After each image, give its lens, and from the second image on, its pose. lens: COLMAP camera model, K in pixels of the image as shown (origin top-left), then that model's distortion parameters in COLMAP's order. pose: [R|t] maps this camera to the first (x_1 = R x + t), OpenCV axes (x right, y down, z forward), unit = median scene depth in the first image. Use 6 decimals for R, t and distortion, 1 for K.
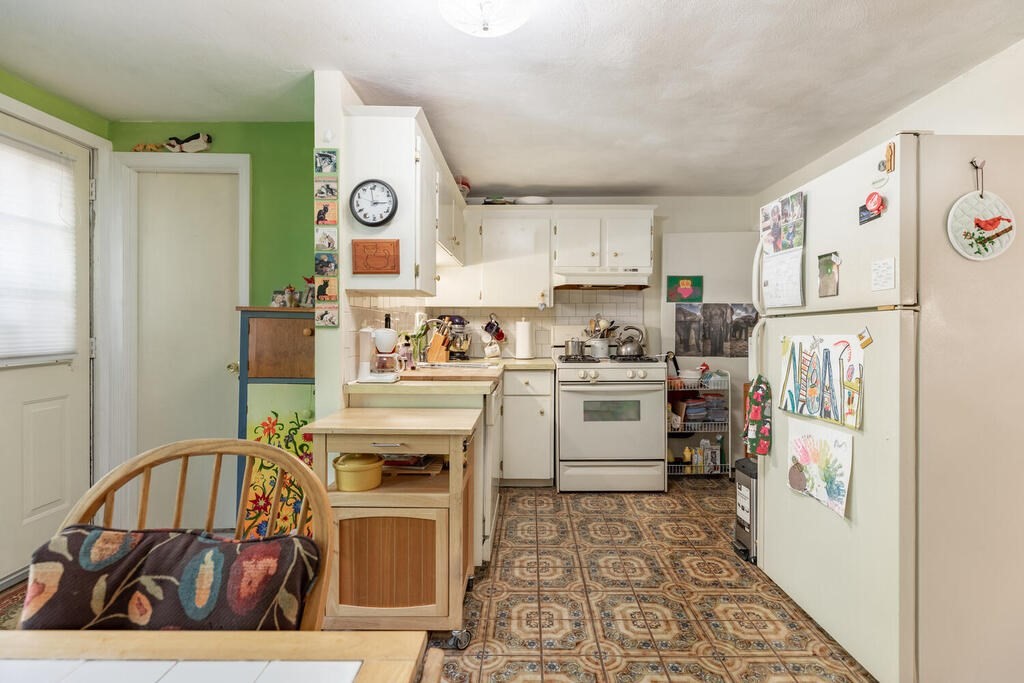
lens RADIAL K [[463.1, 0, 522.2], [0, 463.1, 332.4], [0, 0, 1]] dist [0.005985, -0.001469]
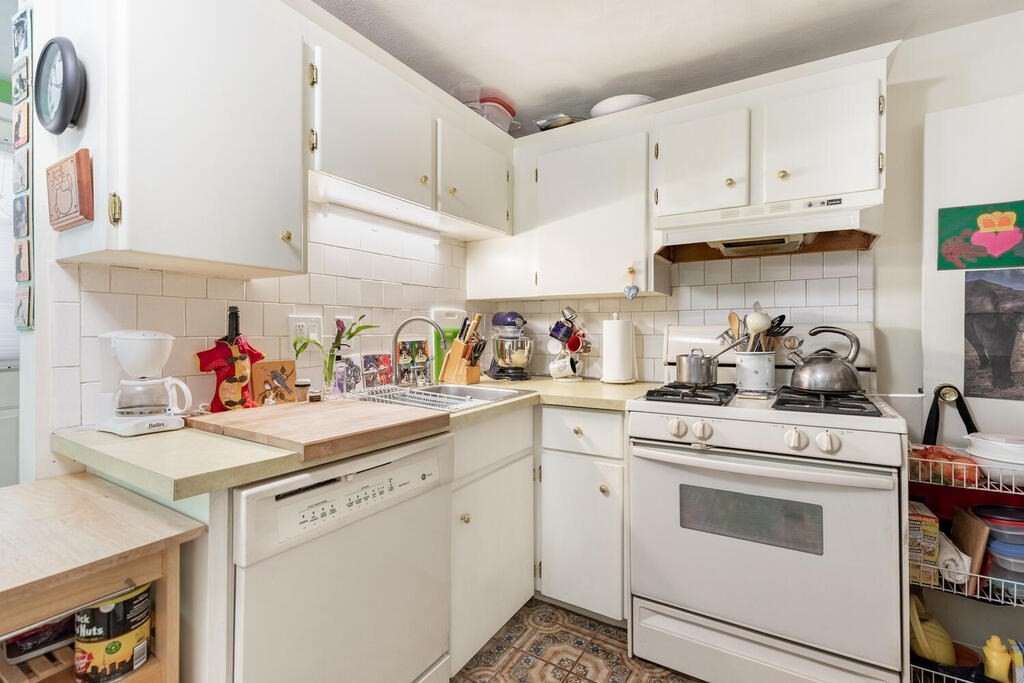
lens RADIAL K [[463.1, 0, 518.4], [0, 463.1, 330.2], [0, 0, 1]] dist [0.005985, -0.001469]
pose [[0.859234, -0.002825, -0.511575, 0.326412], [-0.002361, 0.999952, -0.009487, -0.006291], [0.511577, 0.009360, 0.859186, 0.704855]]
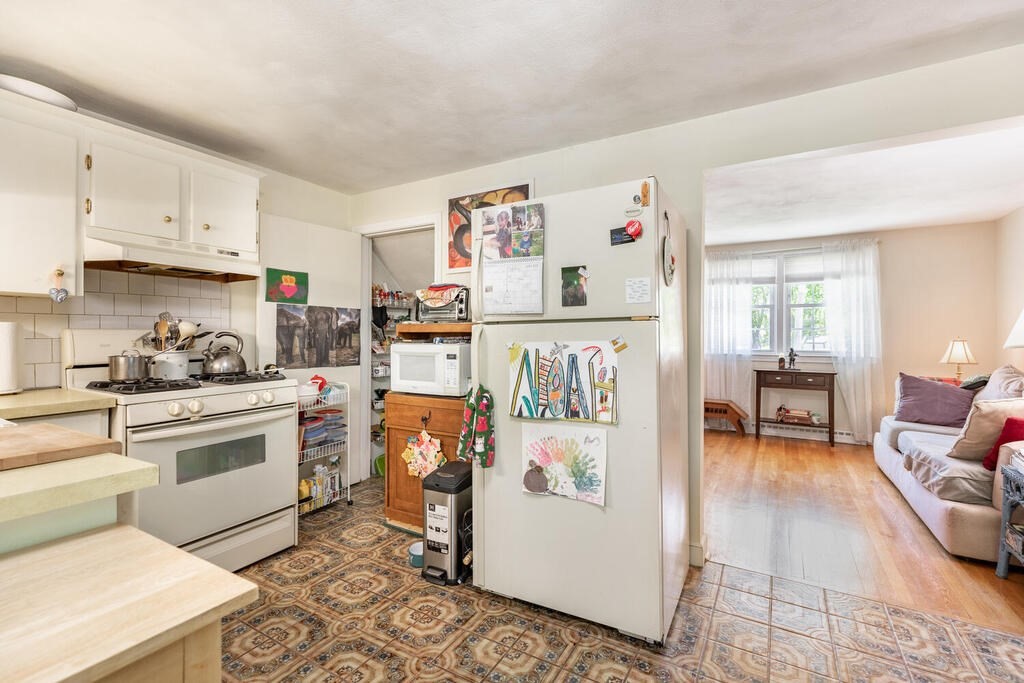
lens RADIAL K [[457.5, 0, 512.7], [0, 457.5, 333.0], [0, 0, 1]] dist [0.003806, 0.000653]
pose [[0.497594, 0.003442, 0.867403, -0.245882], [0.006767, 0.999946, -0.007850, -0.004491], [-0.867383, 0.009776, 0.497544, 0.422882]]
